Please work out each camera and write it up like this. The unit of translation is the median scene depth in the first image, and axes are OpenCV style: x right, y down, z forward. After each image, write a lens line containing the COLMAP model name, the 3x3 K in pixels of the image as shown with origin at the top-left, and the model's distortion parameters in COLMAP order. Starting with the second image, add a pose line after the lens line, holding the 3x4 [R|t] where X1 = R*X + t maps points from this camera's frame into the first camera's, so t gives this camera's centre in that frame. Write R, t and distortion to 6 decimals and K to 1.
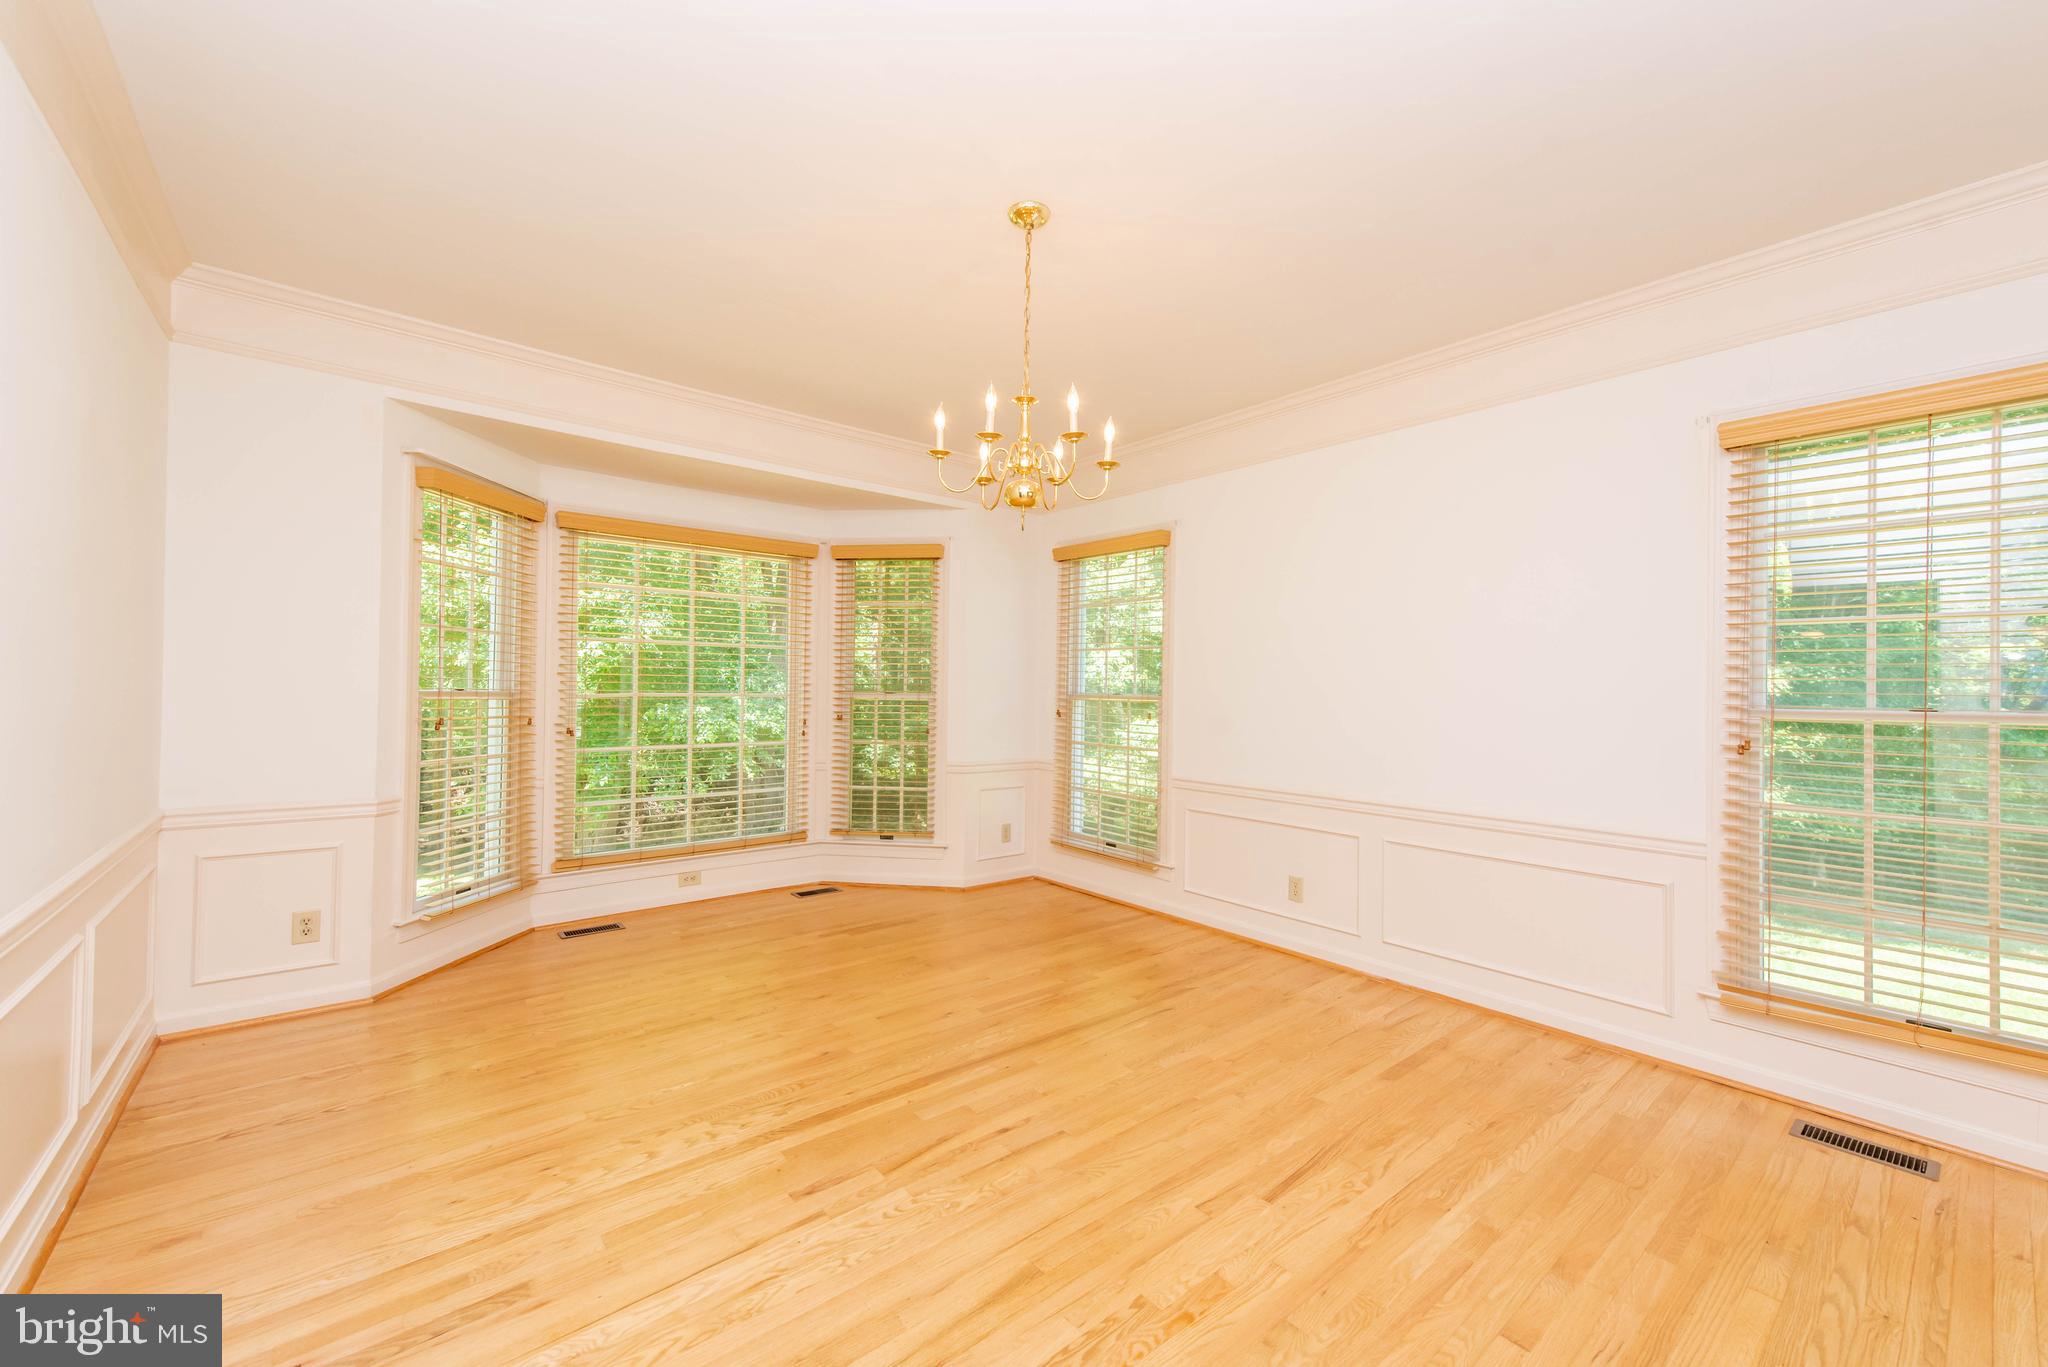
lens RADIAL K [[804.0, 0, 1025.2], [0, 804.0, 685.5], [0, 0, 1]] dist [0.018405, -0.005383]
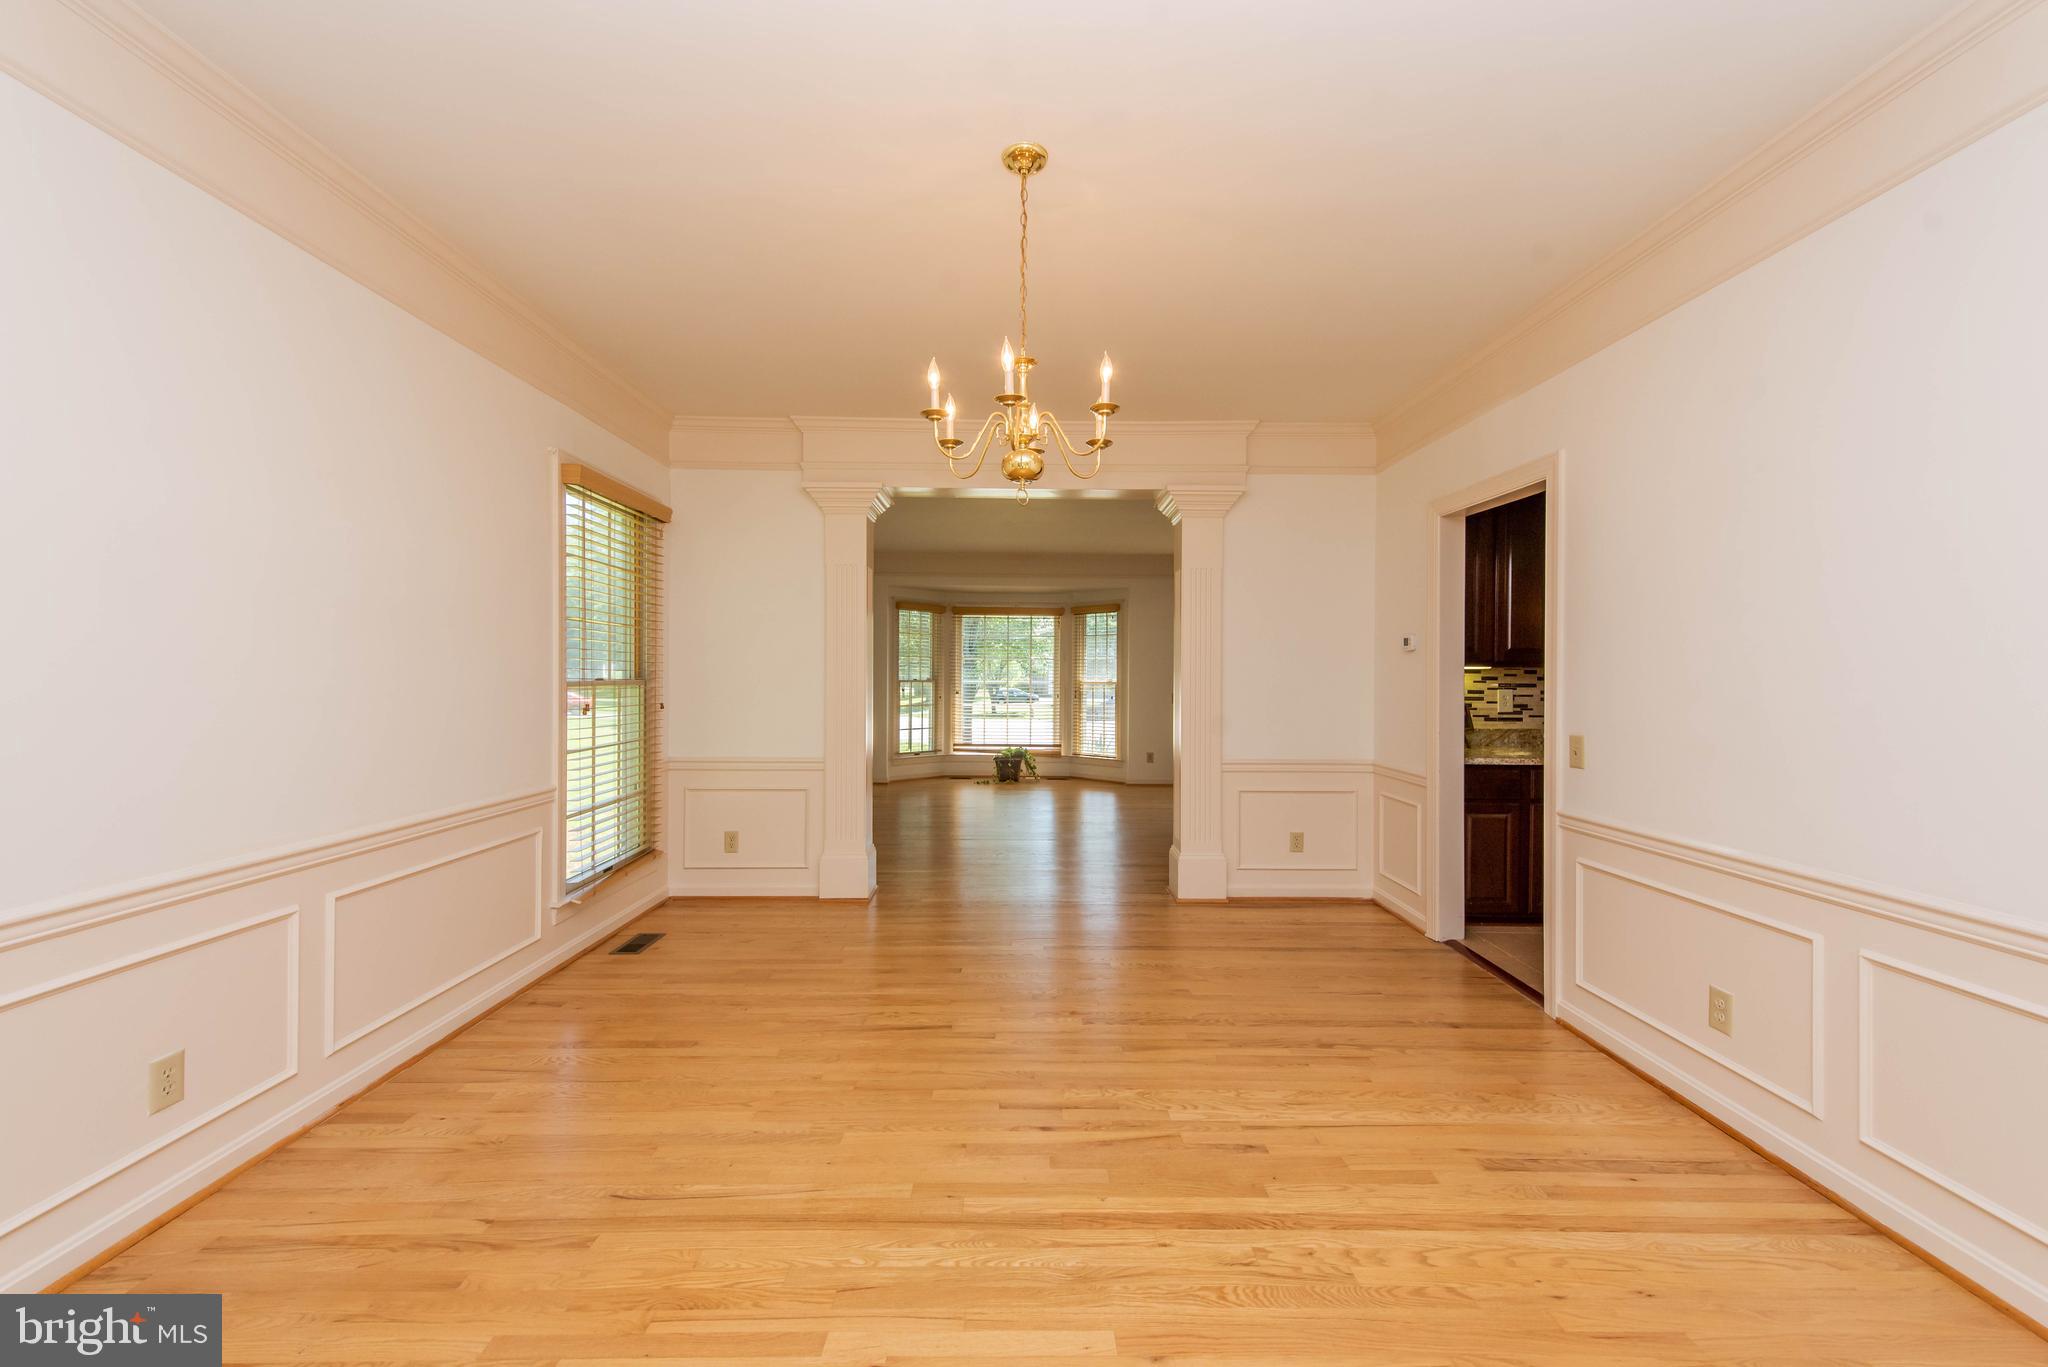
lens RADIAL K [[804.0, 0, 1024.9], [0, 804.0, 678.0], [0, 0, 1]] dist [0.018405, -0.005383]
pose [[-0.775270, -0.021071, 0.631279, -0.629806], [-0.019245, 0.999767, 0.009735, -0.006857], [-0.631337, -0.004602, -0.775495, 1.819480]]
